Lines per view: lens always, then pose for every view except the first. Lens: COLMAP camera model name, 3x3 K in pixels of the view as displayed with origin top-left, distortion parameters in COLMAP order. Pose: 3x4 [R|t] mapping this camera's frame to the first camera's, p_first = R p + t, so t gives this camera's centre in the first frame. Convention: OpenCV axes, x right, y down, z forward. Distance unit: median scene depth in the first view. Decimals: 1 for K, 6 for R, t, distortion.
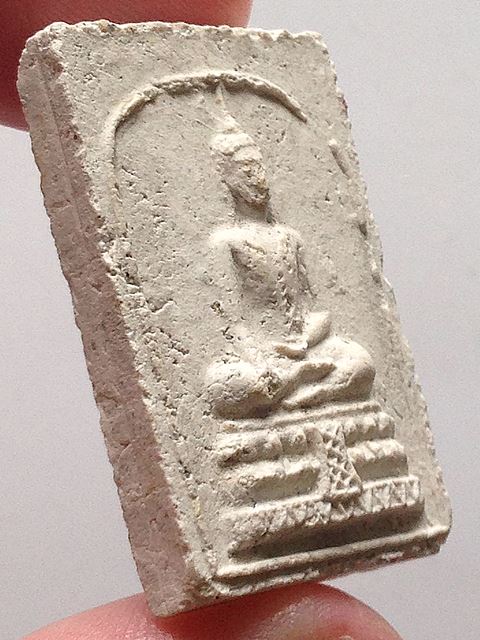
lens RADIAL K [[2147.2, 0, 239.3], [0, 2147.2, 317.6], [0, 0, 1]] dist [0.065740, 0.000000]
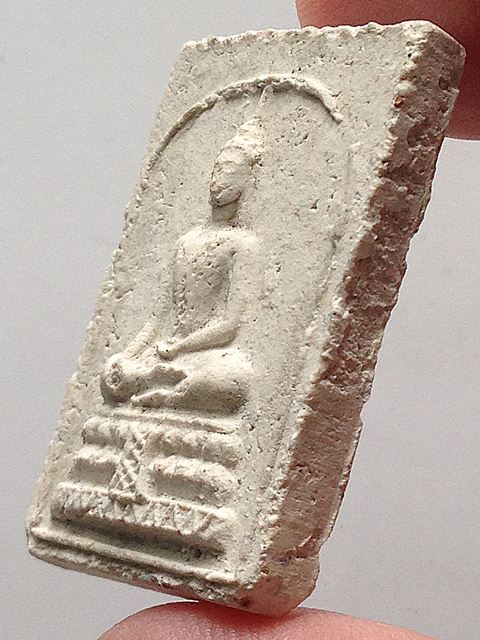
lens RADIAL K [[2147.2, 0, 239.2], [0, 2147.2, 322.4], [0, 0, 1]] dist [0.065740, 0.000000]
pose [[-0.116314, 0.054558, -0.991713, 0.996891], [-0.103420, 0.992397, 0.066725, -0.067291], [0.987813, 0.110324, -0.109787, 1.127947]]
